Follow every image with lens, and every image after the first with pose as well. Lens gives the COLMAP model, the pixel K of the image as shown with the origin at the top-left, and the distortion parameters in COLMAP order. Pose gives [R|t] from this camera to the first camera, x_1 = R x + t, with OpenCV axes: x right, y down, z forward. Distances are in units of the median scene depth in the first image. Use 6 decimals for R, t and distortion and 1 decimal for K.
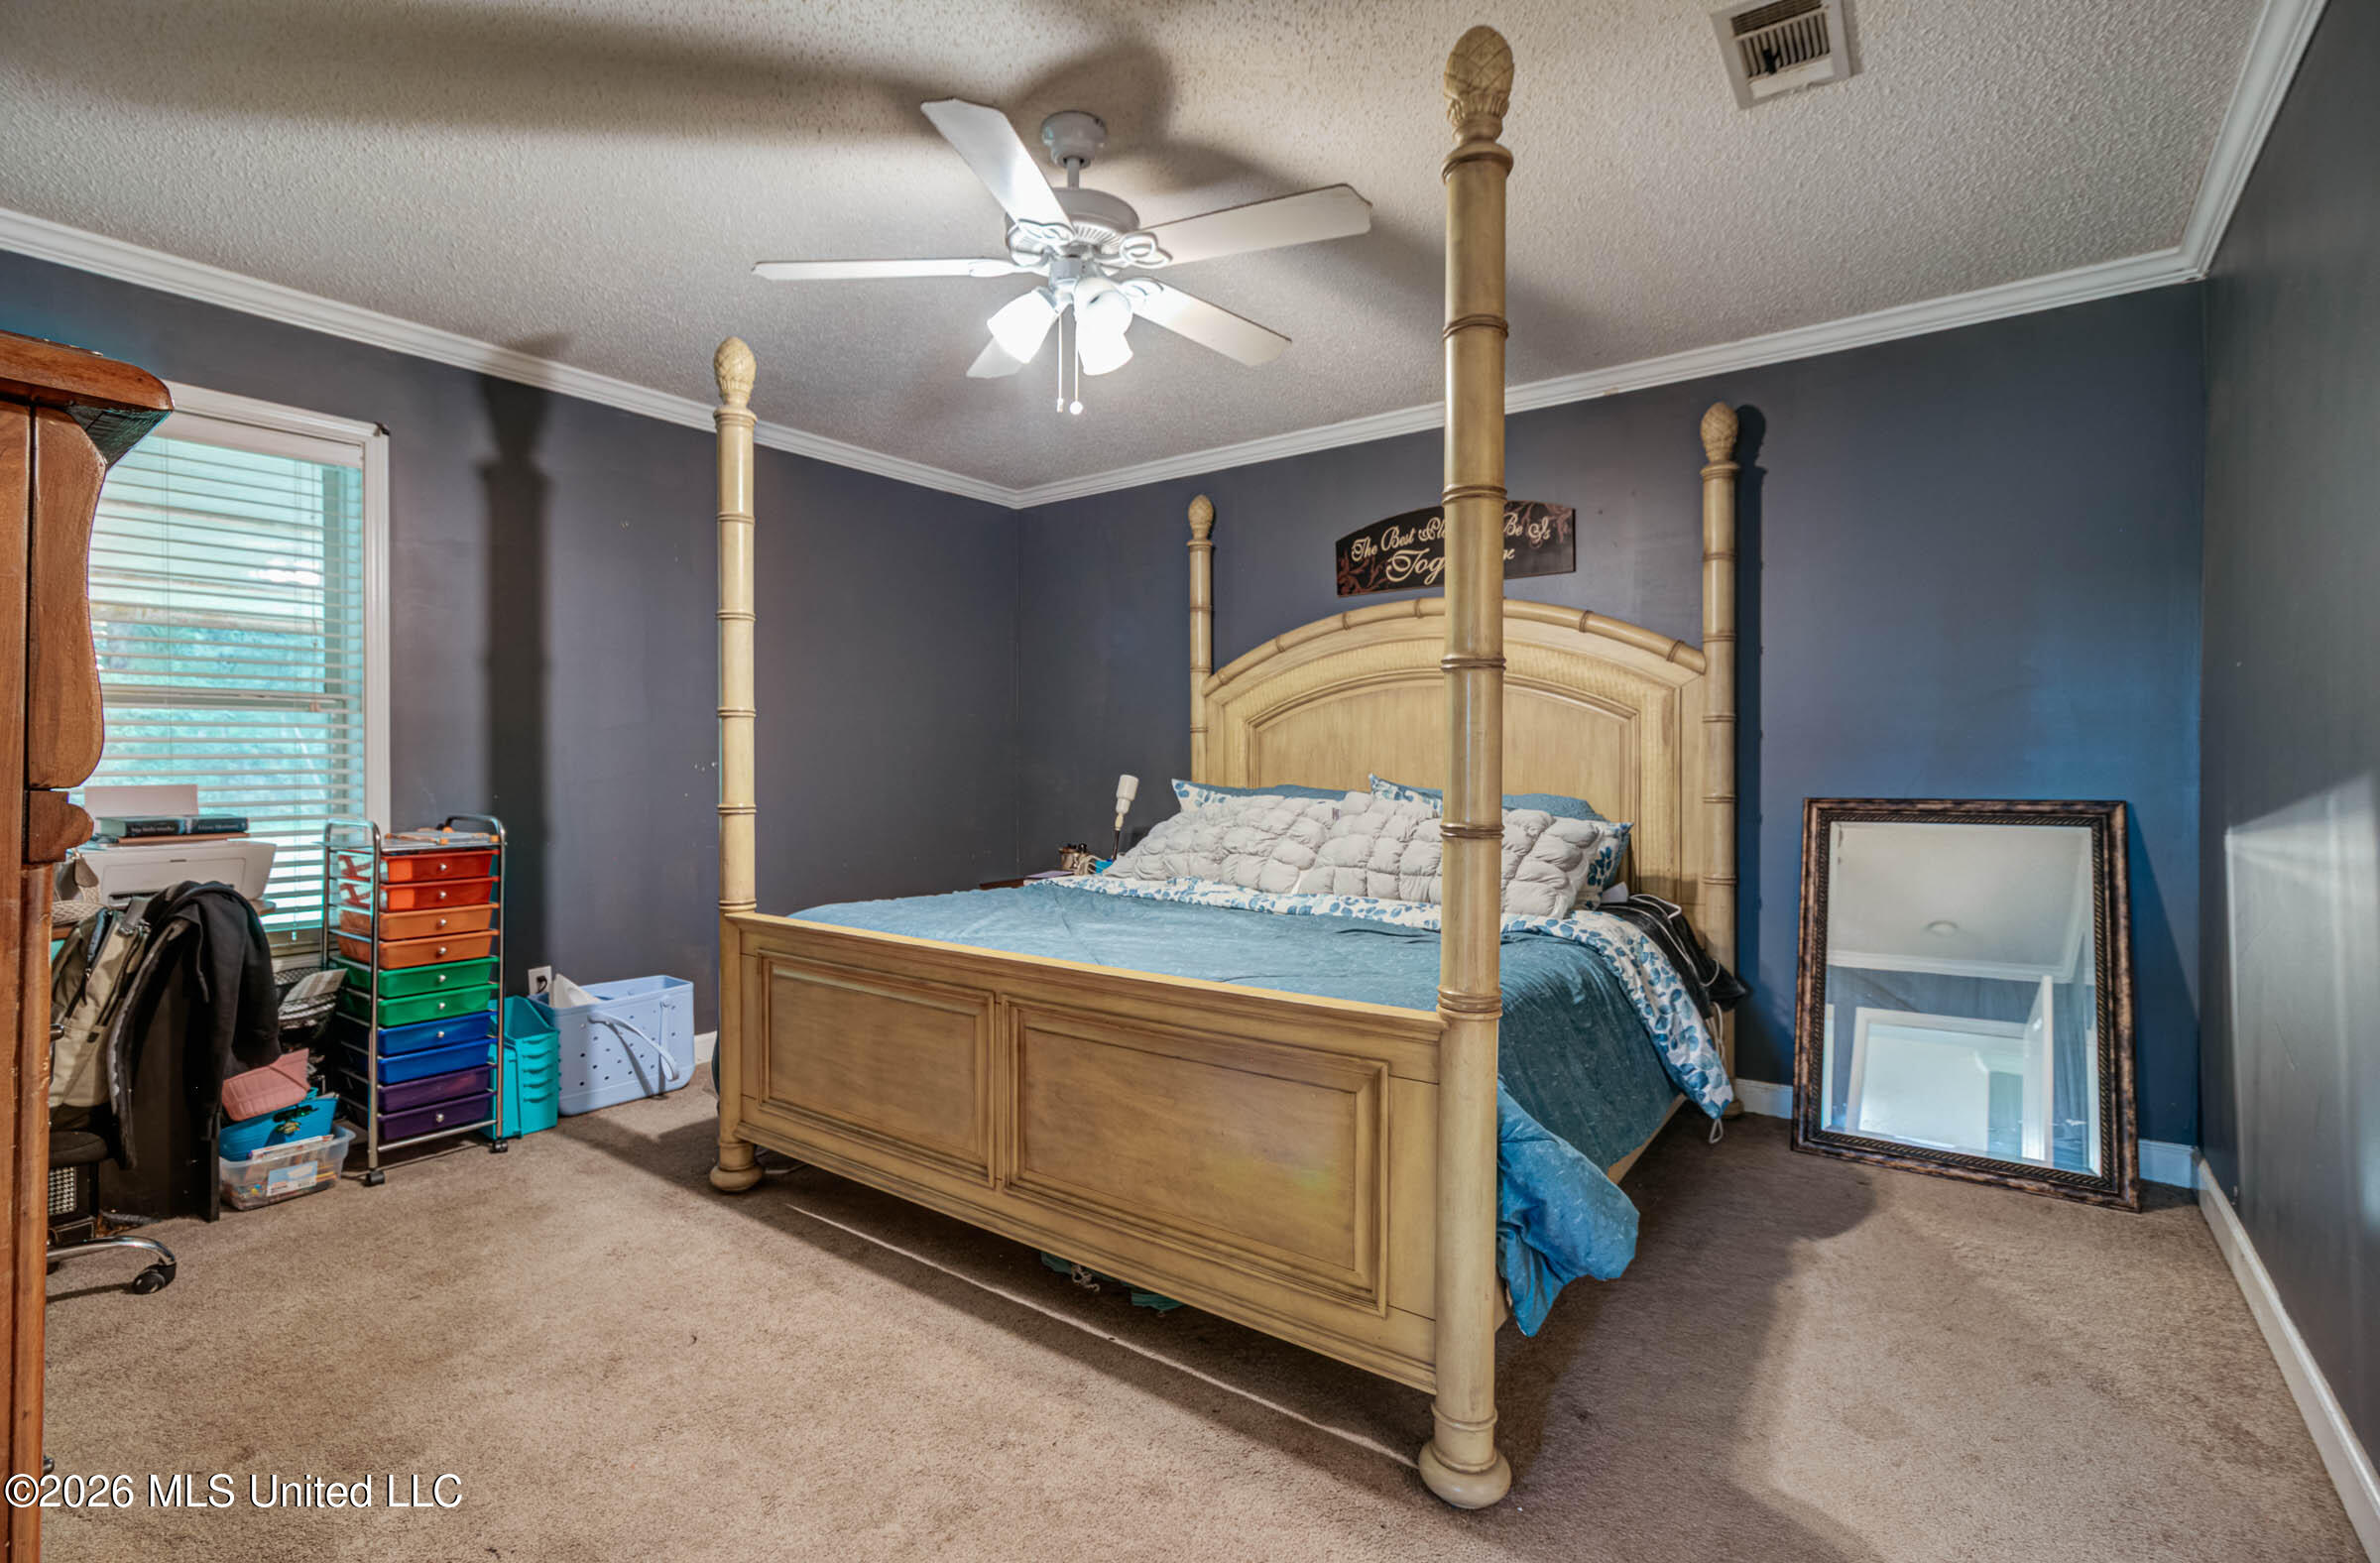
lens RADIAL K [[1080.9, 0, 1161.5], [0, 1080.9, 764.8], [0, 0, 1]] dist [-0.023400, 0.010756]
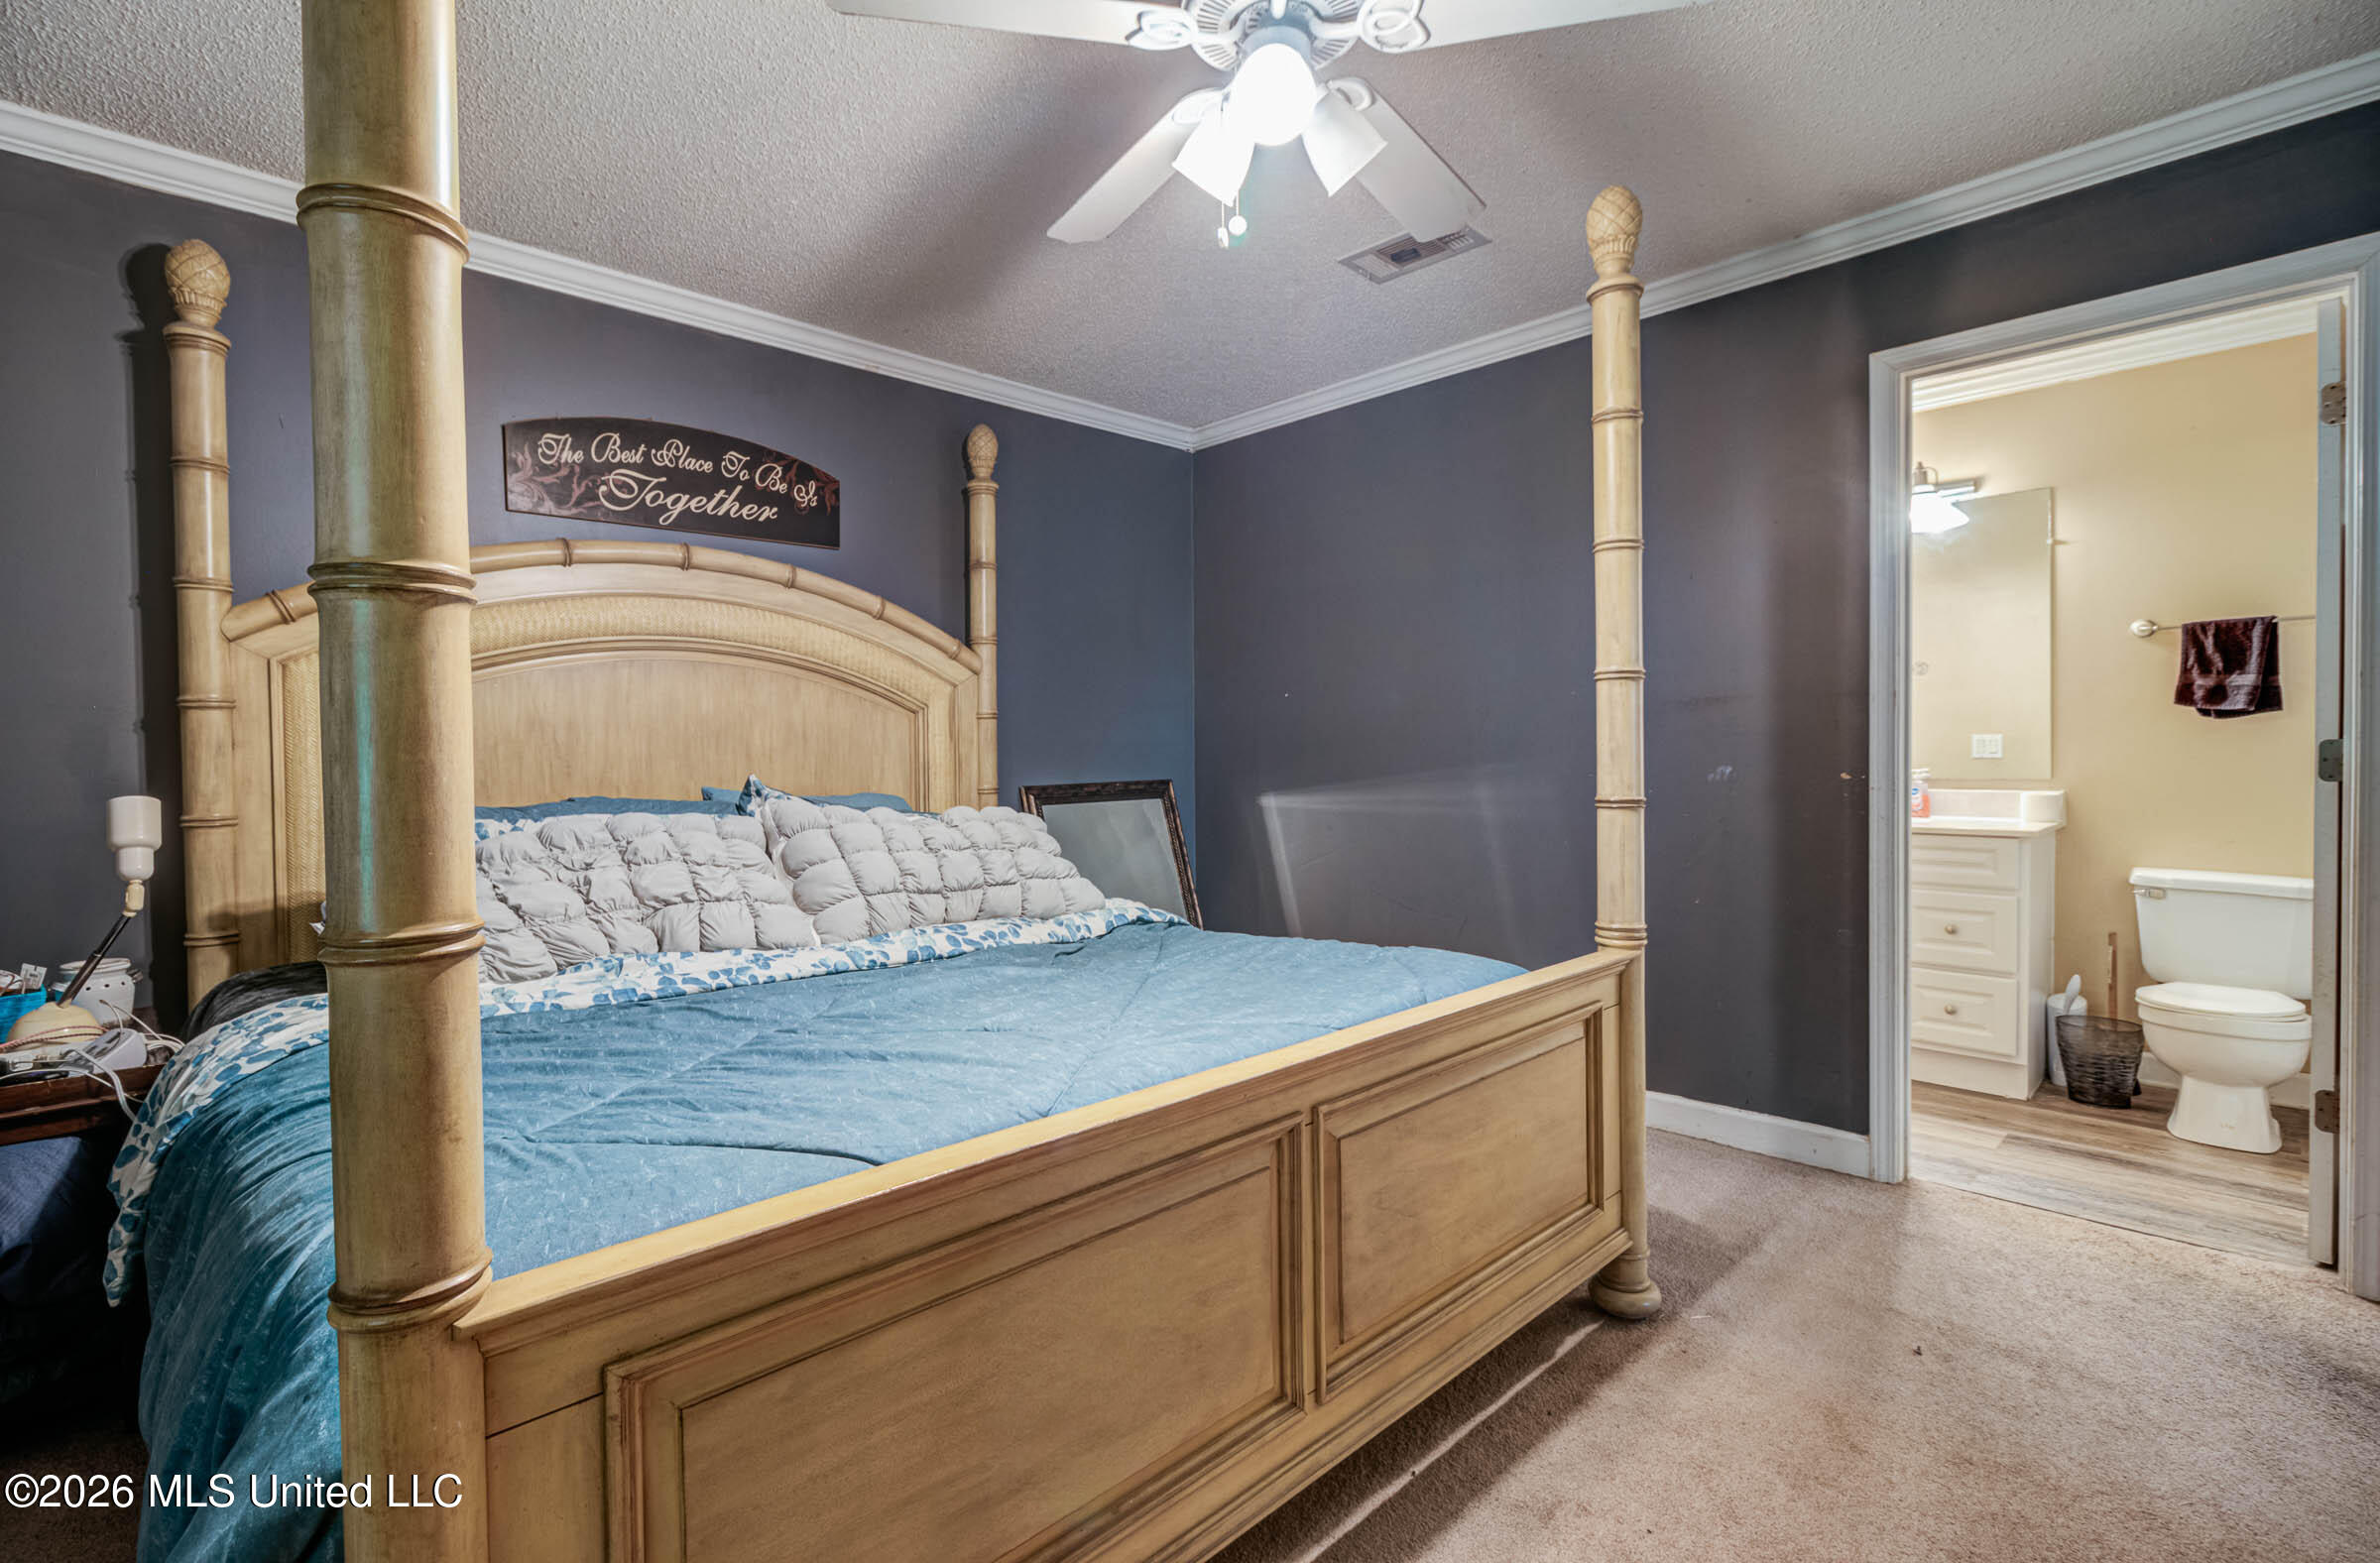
lens RADIAL K [[1080.9, 0, 1161.5], [0, 1080.9, 764.8], [0, 0, 1]] dist [-0.023400, 0.010756]
pose [[0.169101, -0.010695, 0.985541, -0.519788], [0.015810, 0.999842, 0.008138, -0.000231], [-0.985472, 0.014205, 0.169243, 0.633996]]
